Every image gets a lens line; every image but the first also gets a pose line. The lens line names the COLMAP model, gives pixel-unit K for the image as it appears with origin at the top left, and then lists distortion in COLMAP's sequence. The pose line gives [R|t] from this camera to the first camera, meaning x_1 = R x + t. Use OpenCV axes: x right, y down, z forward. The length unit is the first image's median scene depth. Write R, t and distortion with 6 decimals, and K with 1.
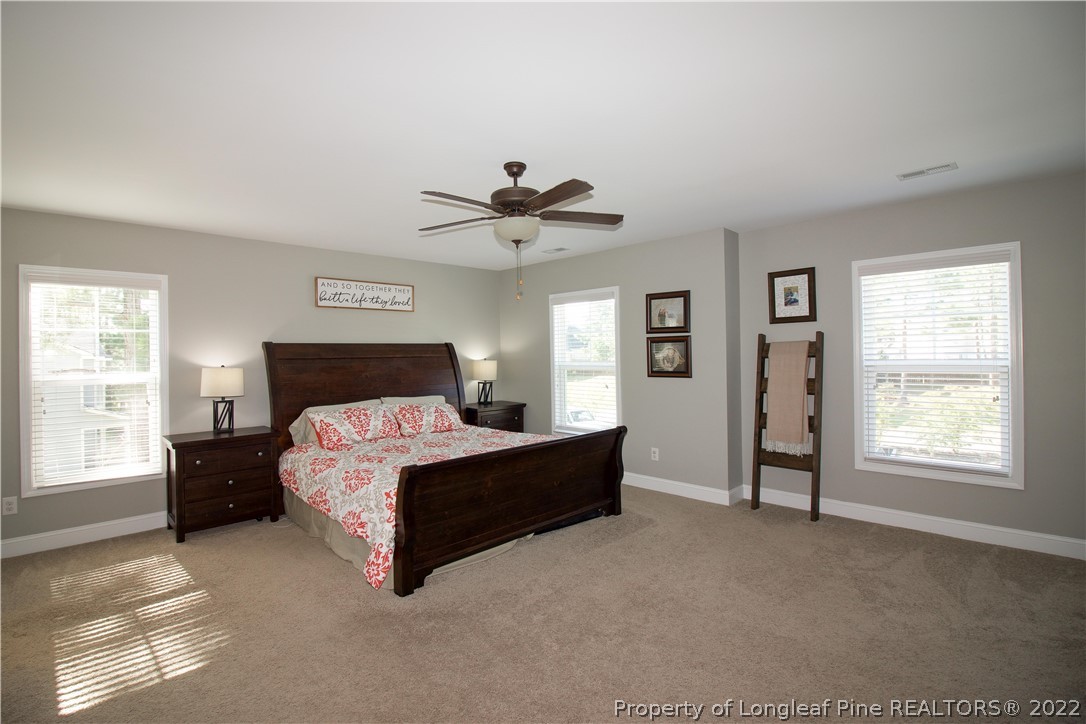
lens RADIAL K [[515.4, 0, 528.2], [0, 515.4, 351.5], [0, 0, 1]] dist [0.001656, -0.012378]
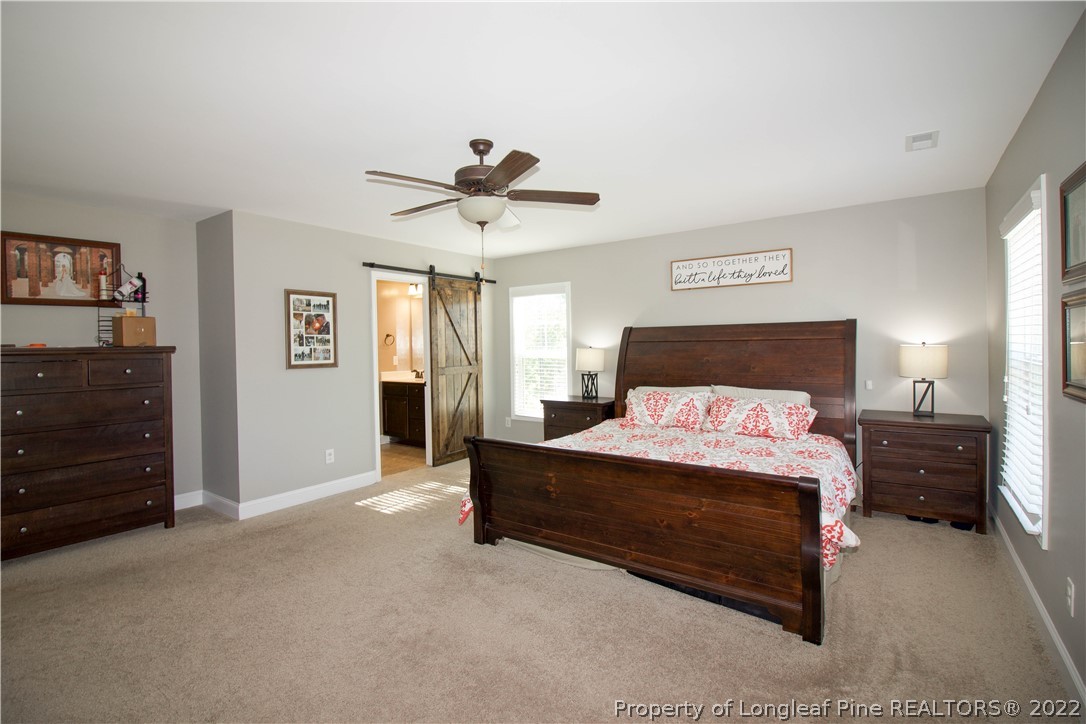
lens RADIAL K [[515.4, 0, 528.2], [0, 515.4, 351.5], [0, 0, 1]] dist [0.001656, -0.012378]
pose [[0.160575, 0.031091, -0.986534, 0.556031], [0.020115, 0.999193, 0.034764, -0.007186], [0.986819, -0.025426, 0.159820, 0.545084]]
